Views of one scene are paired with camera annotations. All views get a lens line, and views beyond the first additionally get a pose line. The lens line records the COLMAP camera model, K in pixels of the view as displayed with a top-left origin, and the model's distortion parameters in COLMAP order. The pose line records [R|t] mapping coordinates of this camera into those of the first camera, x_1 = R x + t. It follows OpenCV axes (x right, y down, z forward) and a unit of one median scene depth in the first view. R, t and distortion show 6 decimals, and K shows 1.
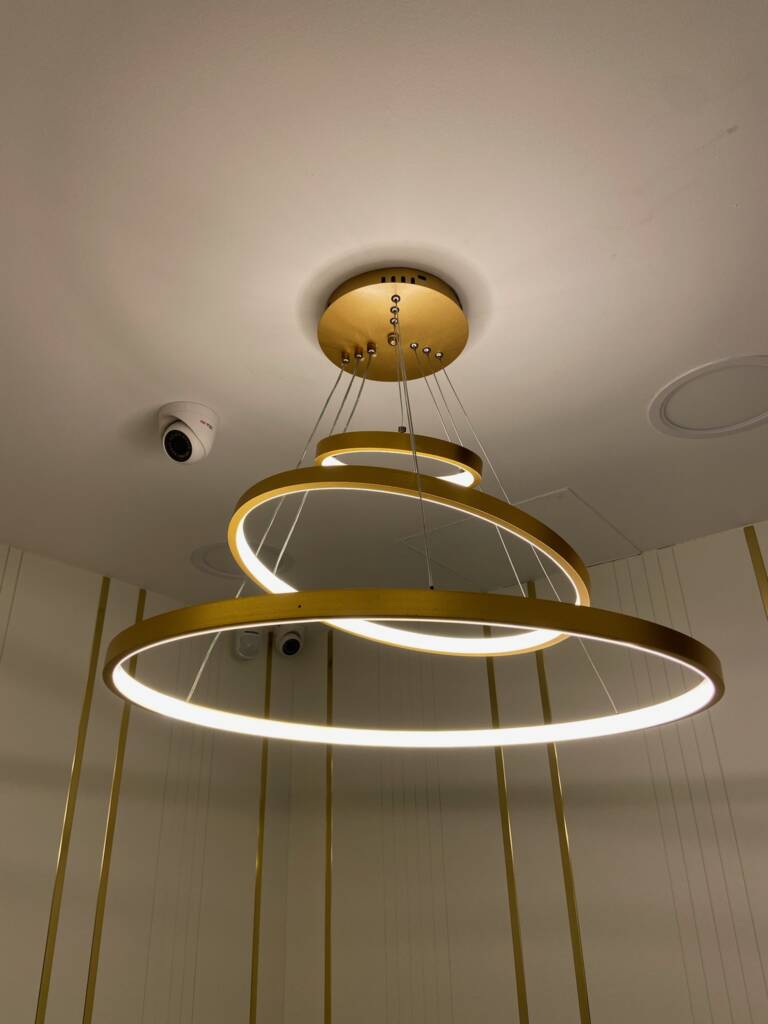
lens RADIAL K [[880.5, 0, 384.0], [0, 880.5, 512.0], [0, 0, 1]] dist [0.001025, 0.000454]
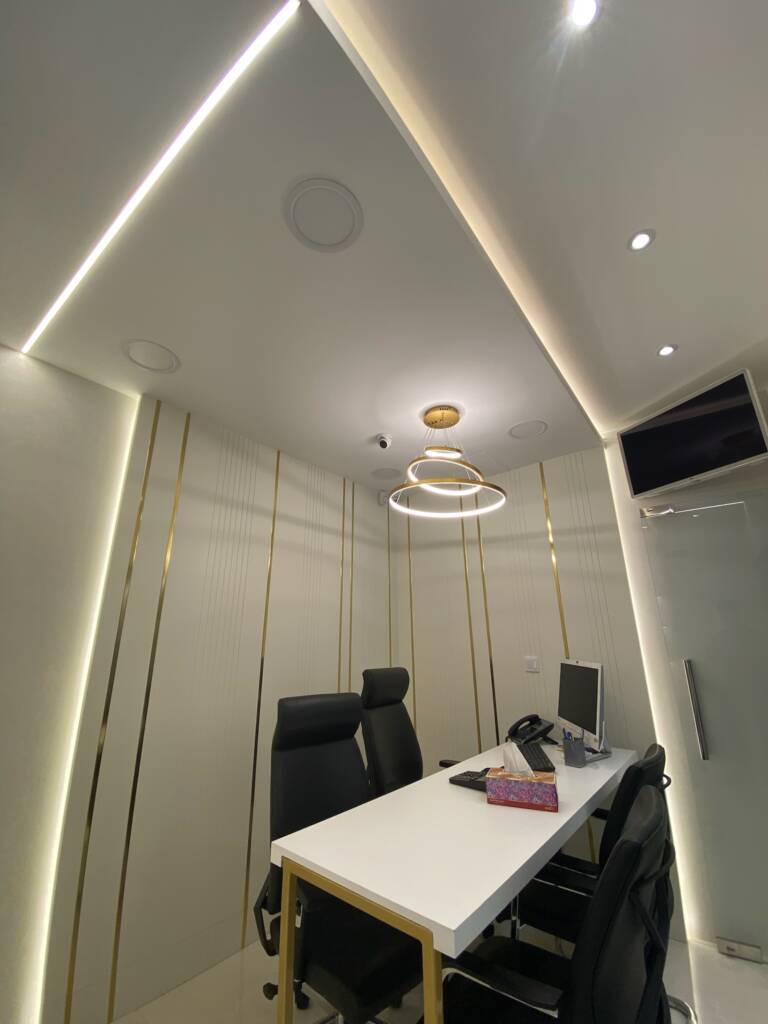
lens RADIAL K [[413.5, 0, 384.0], [0, 413.5, 512.0], [0, 0, 1]] dist [0.017390, -0.019493]
pose [[0.998636, 0.004048, -0.052060, -0.145918], [0.003914, 0.988381, 0.151943, -0.060921], [0.052071, -0.151940, 0.987017, -0.958694]]
